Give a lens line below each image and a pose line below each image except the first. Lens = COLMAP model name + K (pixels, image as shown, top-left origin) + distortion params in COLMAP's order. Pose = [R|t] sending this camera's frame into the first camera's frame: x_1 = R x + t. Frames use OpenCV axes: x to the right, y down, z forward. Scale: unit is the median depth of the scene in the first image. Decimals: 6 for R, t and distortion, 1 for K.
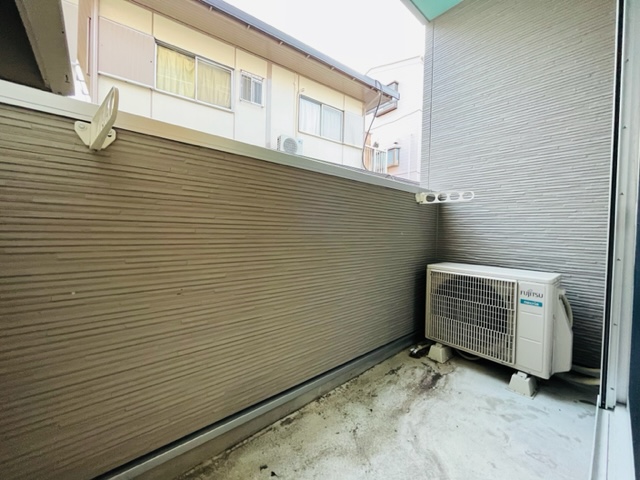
lens RADIAL K [[257.0, 0, 320.0], [0, 257.0, 240.0], [0, 0, 1]] dist [0.000624, 0.000048]
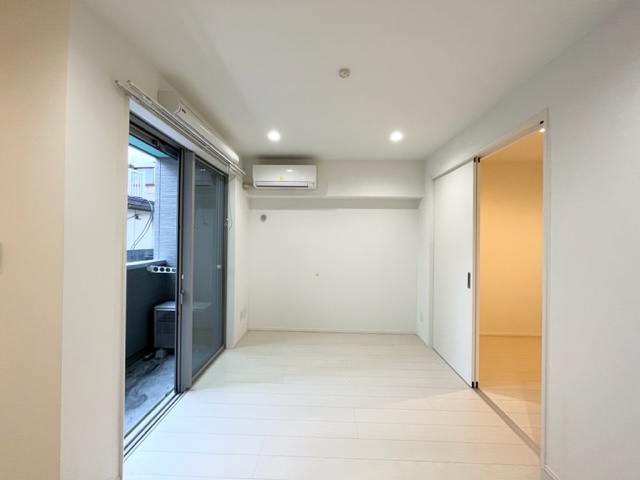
lens RADIAL K [[257.0, 0, 320.0], [0, 257.0, 240.0], [0, 0, 1]] dist [0.000624, 0.000048]
pose [[0.674133, -0.010851, 0.738530, -0.129802], [0.021804, 0.999749, -0.005214, -0.345324], [-0.738288, 0.019618, 0.674200, -1.108912]]
